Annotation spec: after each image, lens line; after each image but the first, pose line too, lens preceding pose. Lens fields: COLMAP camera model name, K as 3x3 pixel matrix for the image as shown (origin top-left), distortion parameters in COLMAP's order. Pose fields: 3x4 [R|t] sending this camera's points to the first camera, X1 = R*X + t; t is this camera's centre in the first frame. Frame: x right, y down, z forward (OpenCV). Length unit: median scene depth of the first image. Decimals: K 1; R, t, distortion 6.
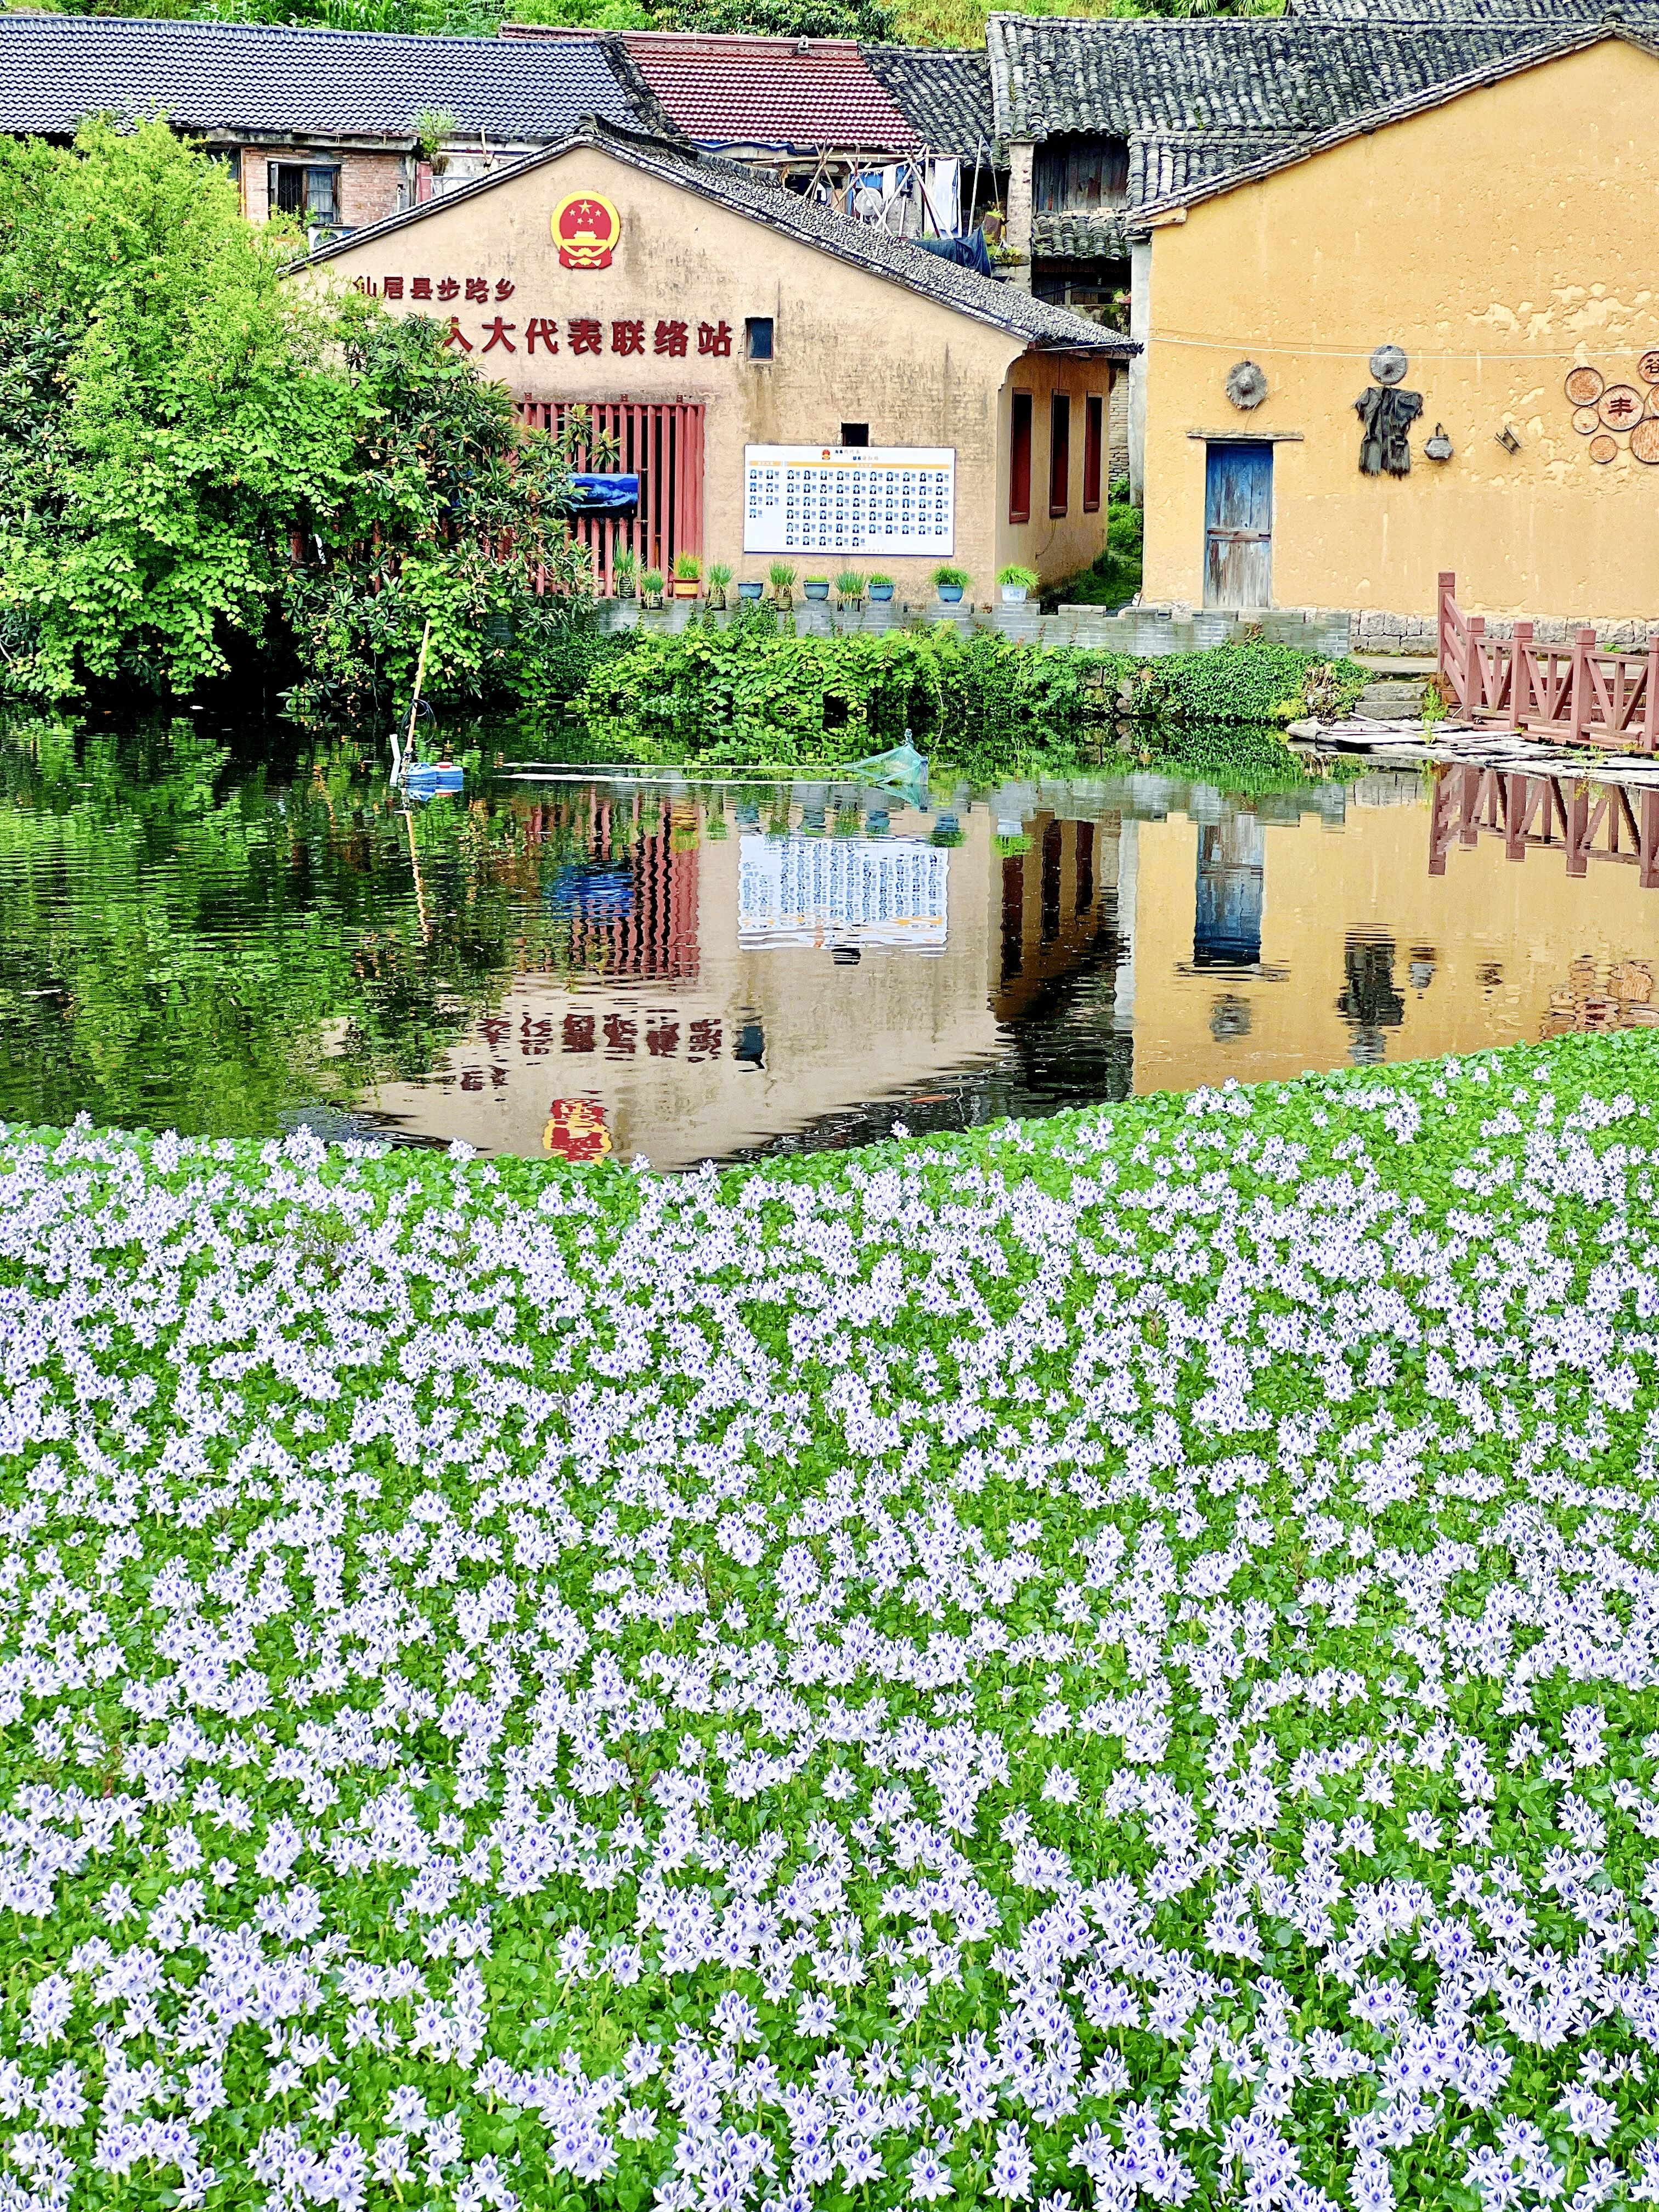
lens RADIAL K [[5016.5, 0, 829.5], [0, 5016.5, 1106.0], [0, 0, 1]] dist [-0.144866, 5.397982]
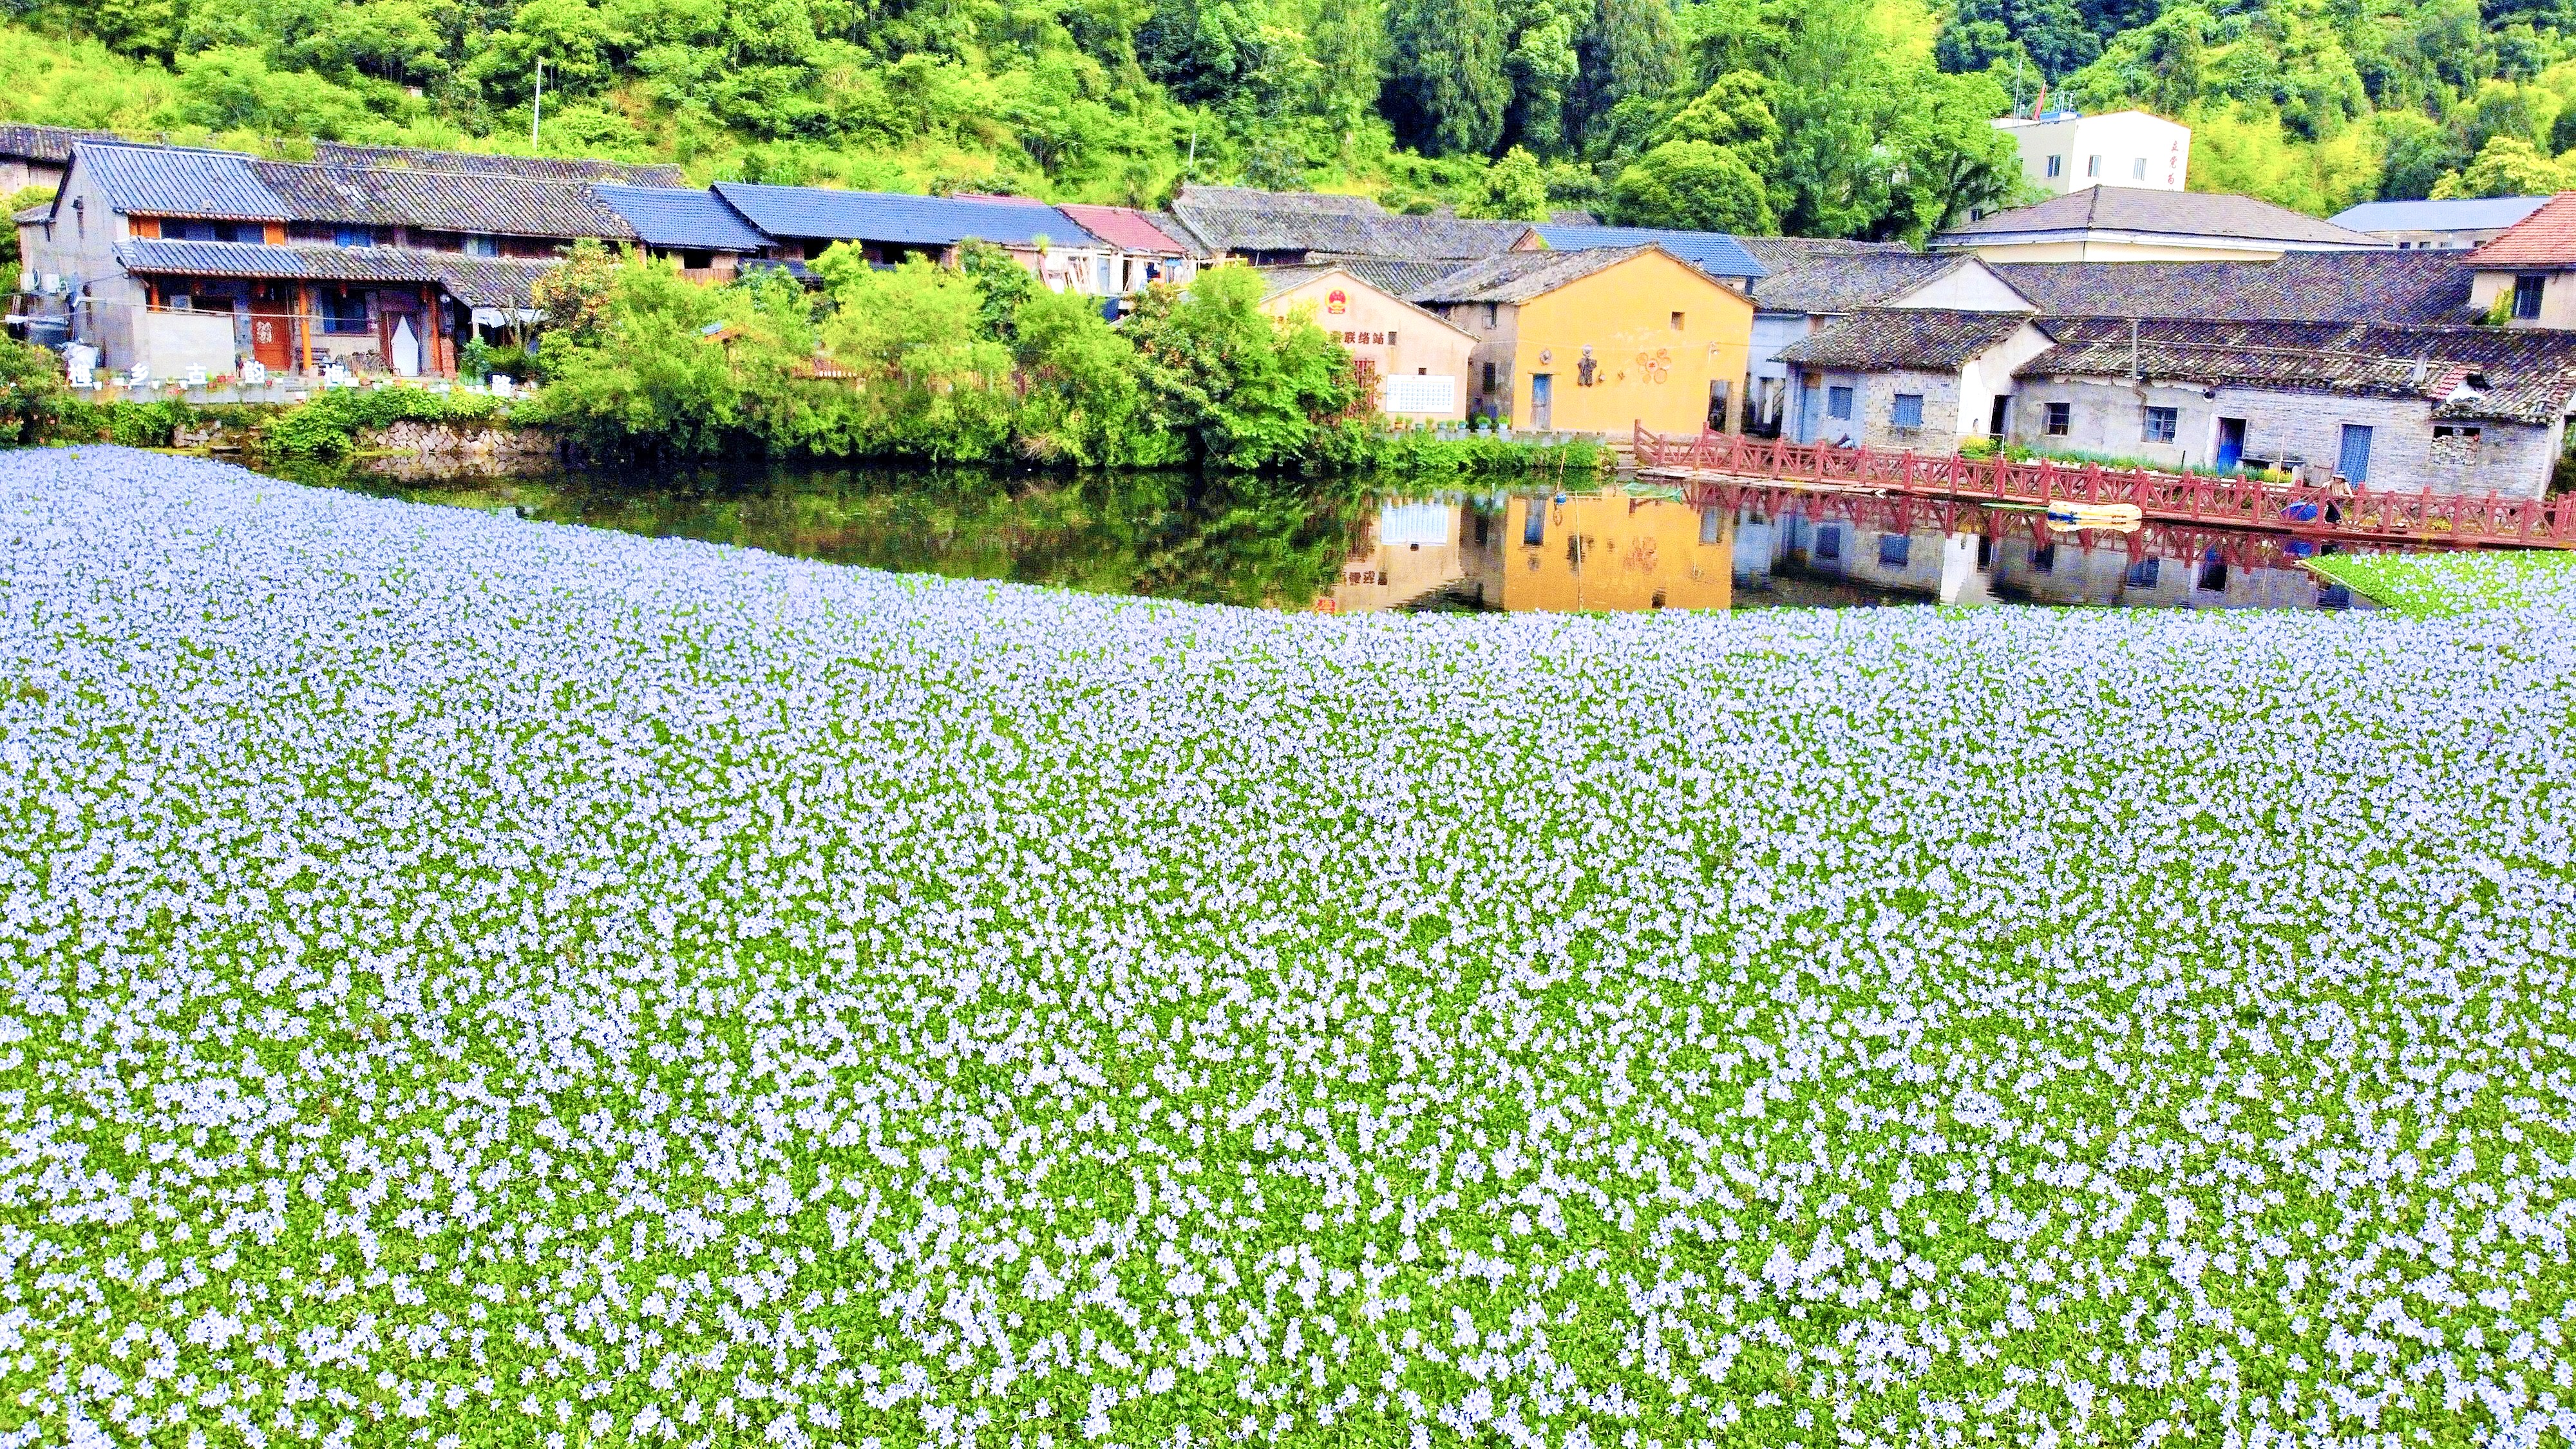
lens RADIAL K [[1966.0, 0, 1288.0], [0, 1966.0, 724.5], [0, 0, 1]] dist [0.004274, -0.000675]
pose [[0.889459, -0.080565, 0.449858, -0.606204], [0.045835, 0.995102, 0.087587, -0.031347], [-0.454711, -0.057286, 0.888795, -0.012321]]
